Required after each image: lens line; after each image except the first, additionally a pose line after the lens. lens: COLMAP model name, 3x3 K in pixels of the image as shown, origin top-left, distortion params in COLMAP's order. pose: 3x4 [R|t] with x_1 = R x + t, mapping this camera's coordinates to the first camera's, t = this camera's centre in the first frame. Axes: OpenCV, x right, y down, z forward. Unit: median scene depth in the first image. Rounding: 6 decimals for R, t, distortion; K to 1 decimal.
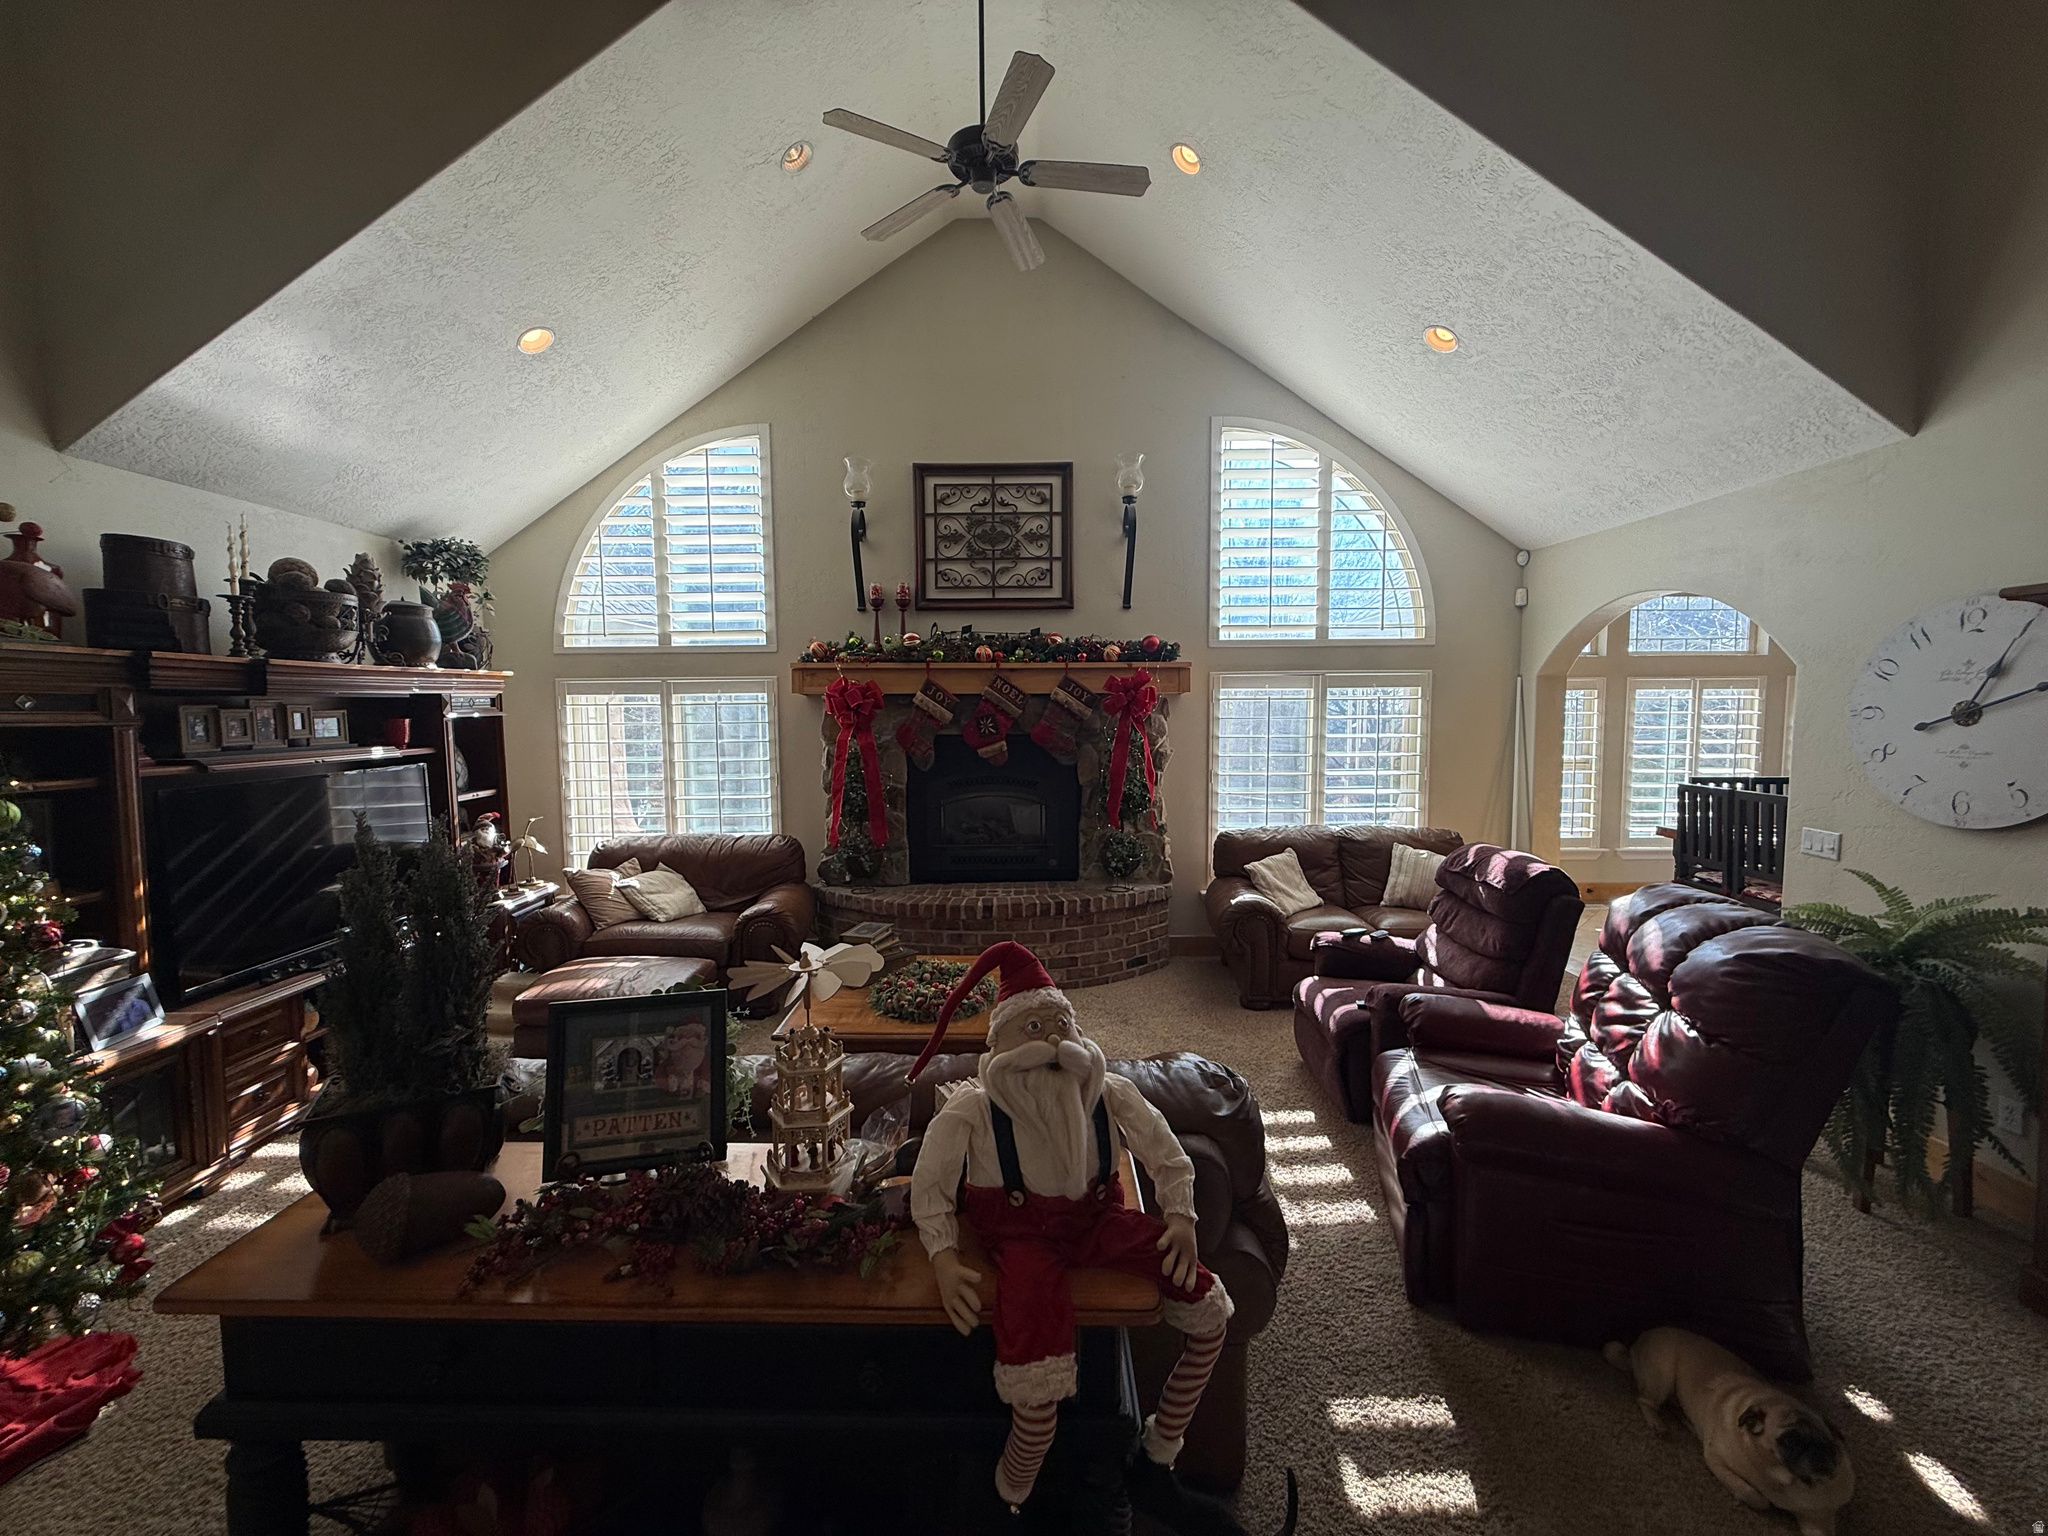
lens RADIAL K [[813.3, 0, 1020.2], [0, 813.3, 767.6], [0, 0, 1]] dist [-0.000130, 0.000133]
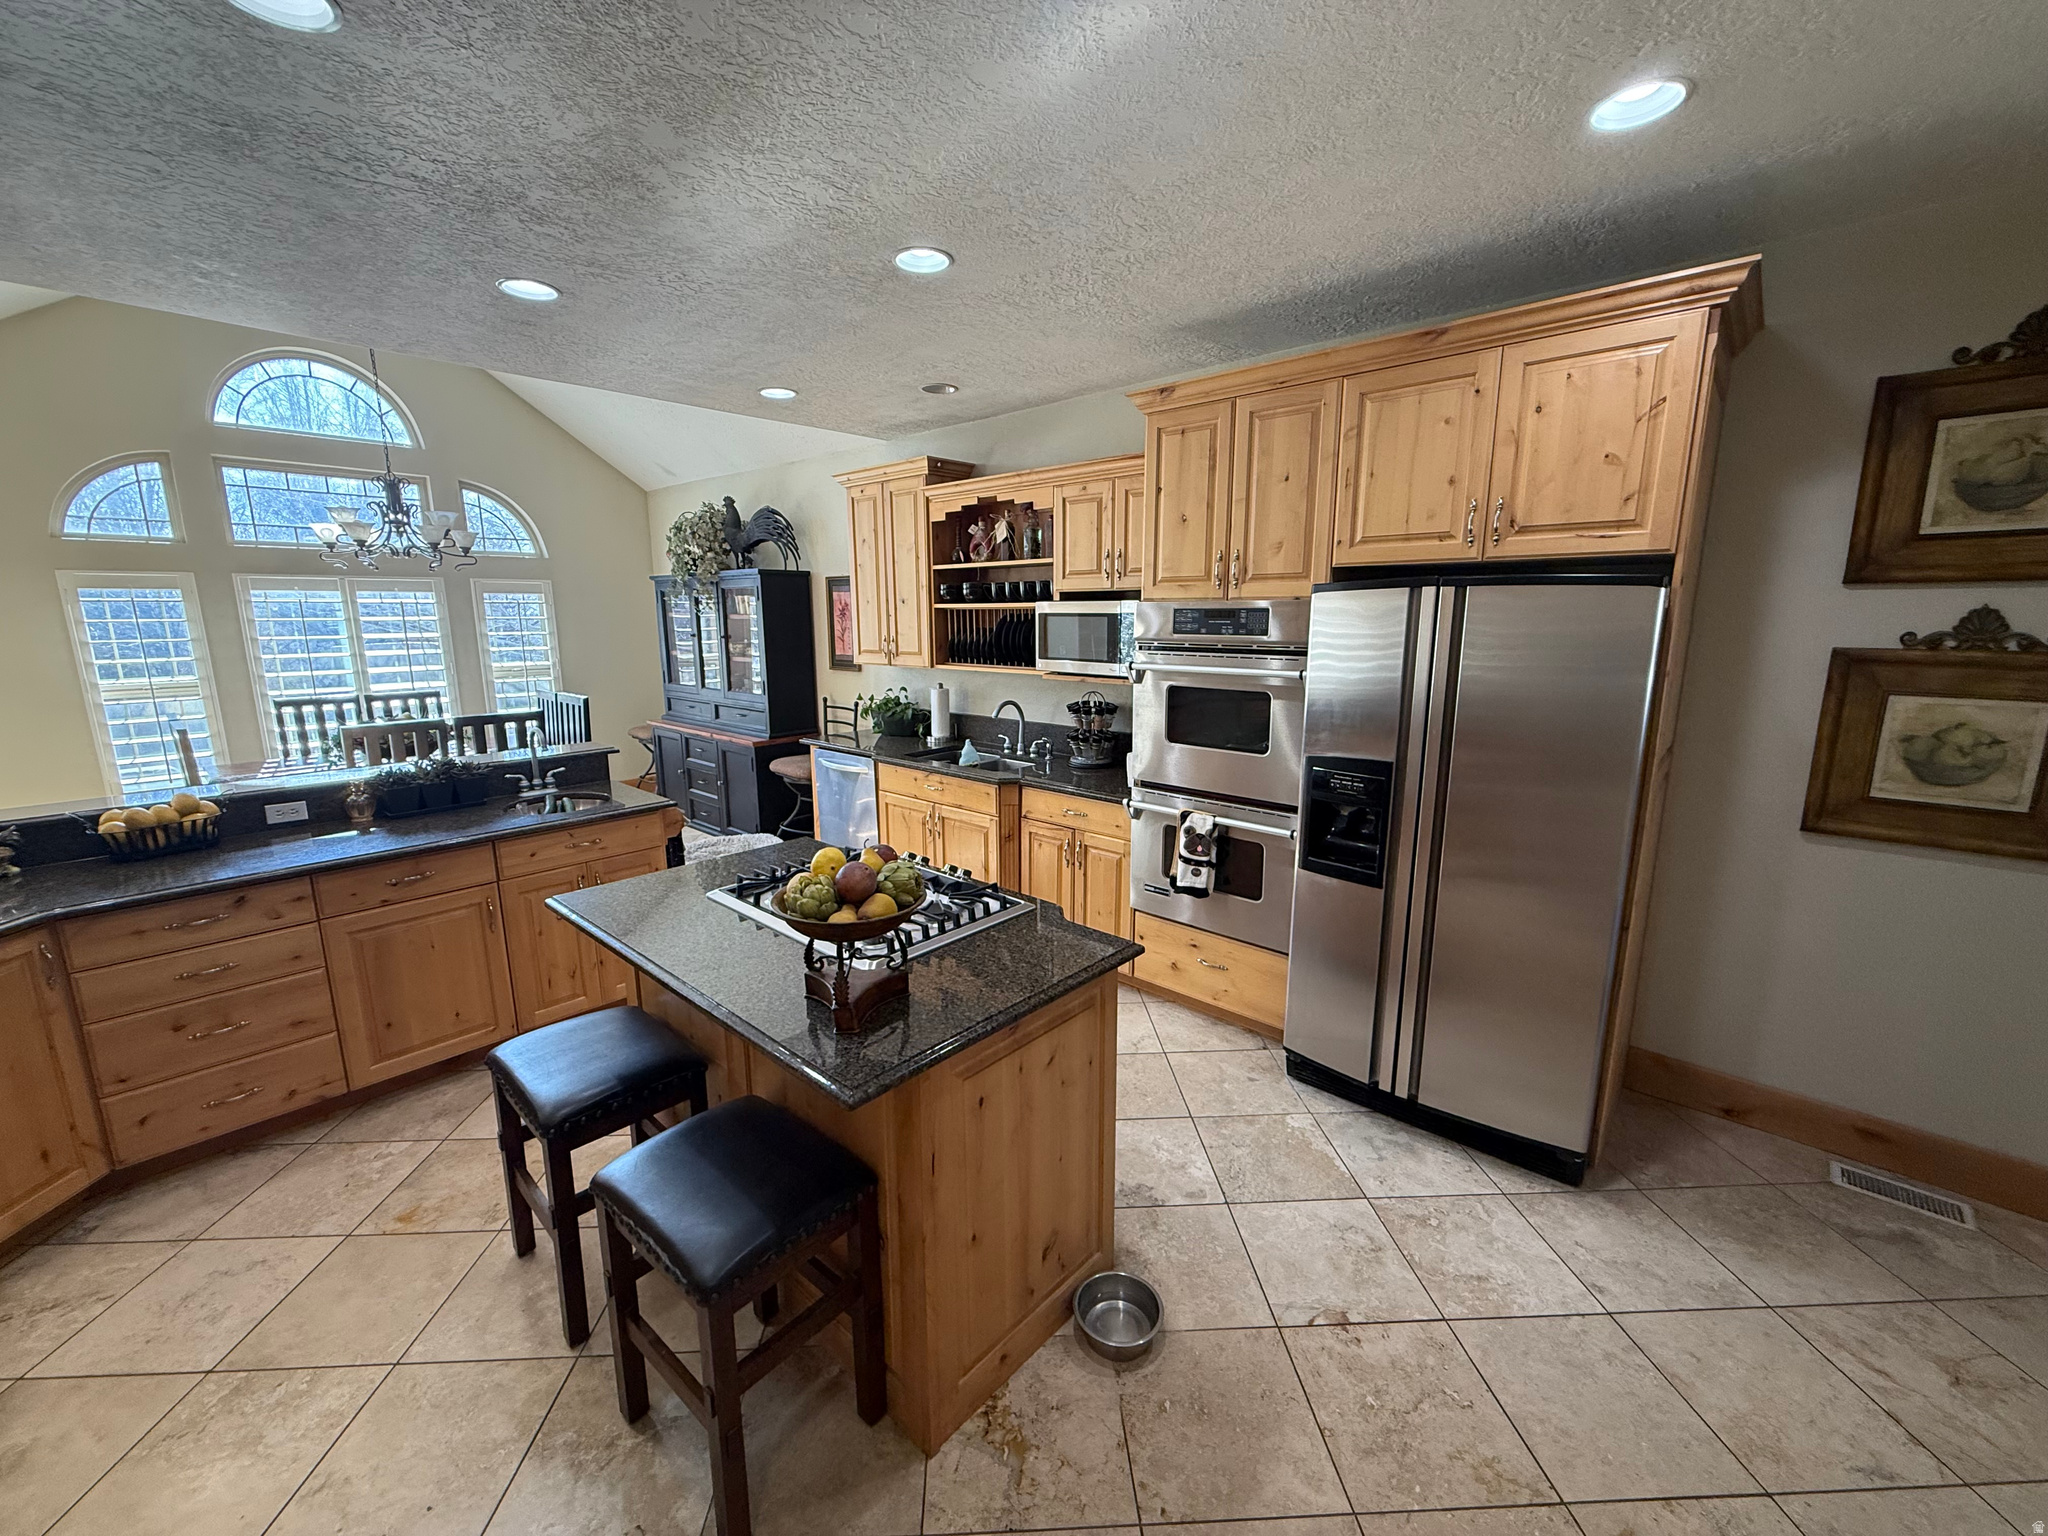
lens RADIAL K [[813.3, 0, 1019.9], [0, 813.3, 766.7], [0, 0, 1]] dist [-0.000130, 0.000133]
pose [[0.670242, -0.132529, 0.730214, 0.855697], [0.044911, 0.989366, 0.138341, -0.001668], [-0.740783, -0.059928, 0.669066, -0.112921]]
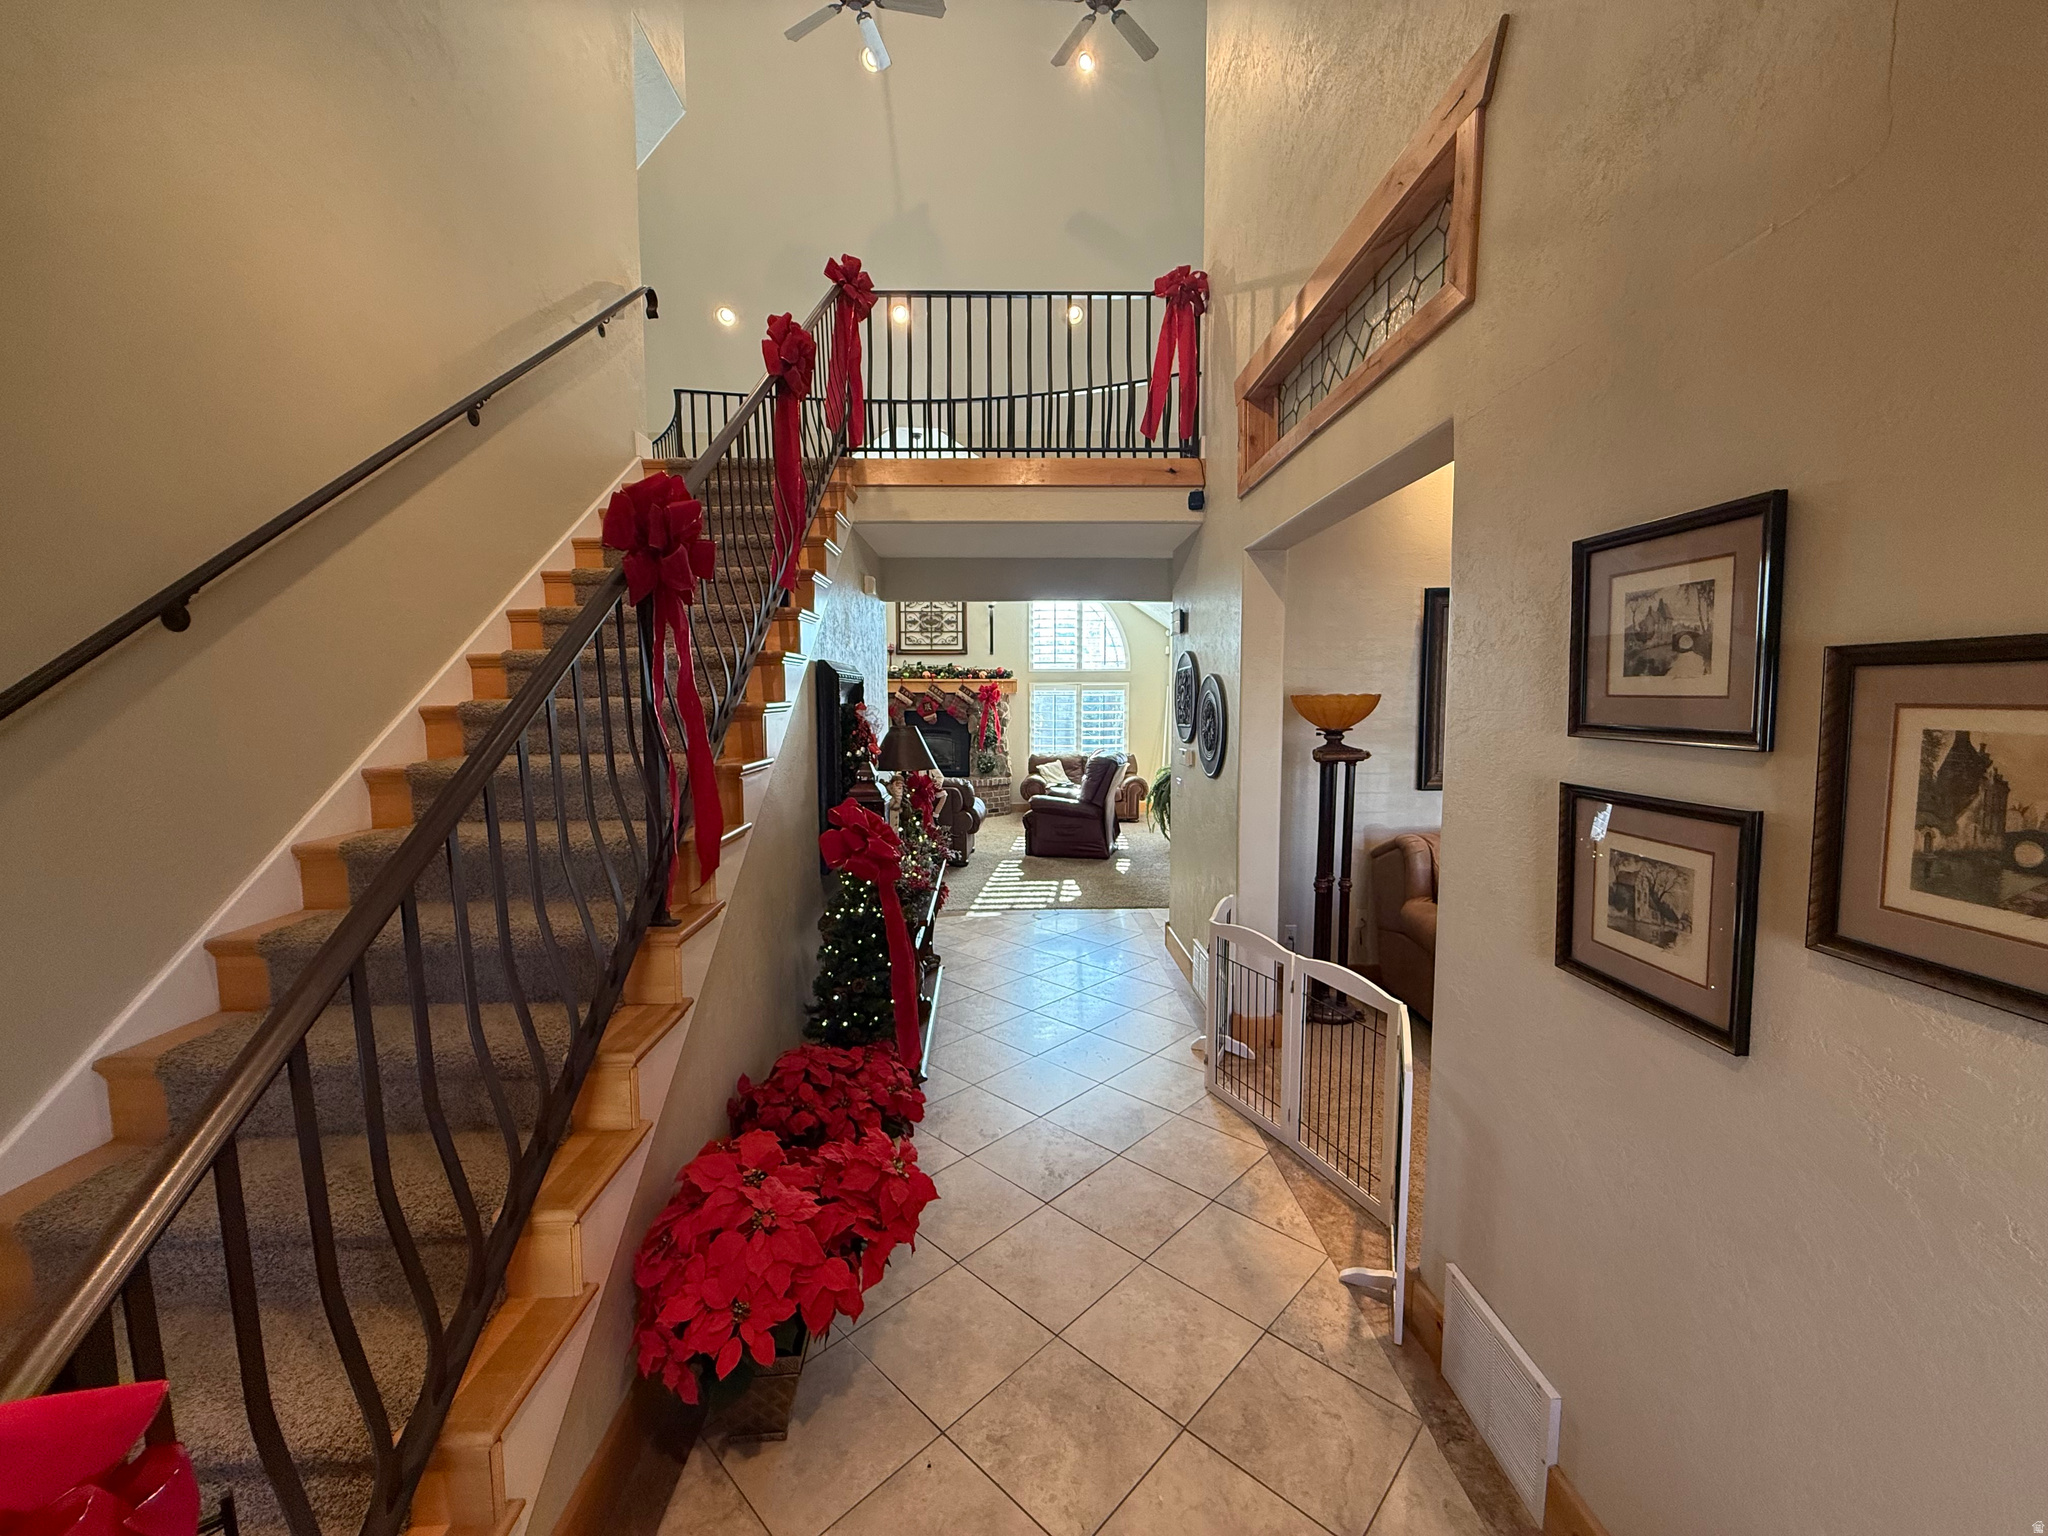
lens RADIAL K [[813.3, 0, 1019.9], [0, 813.3, 775.0], [0, 0, 1]] dist [-0.000130, 0.000133]
pose [[0.999734, 0.002174, 0.022940, 0.160514], [-0.002684, 0.999750, 0.022213, 0.085903], [-0.022886, -0.022269, 0.999490, -1.248285]]
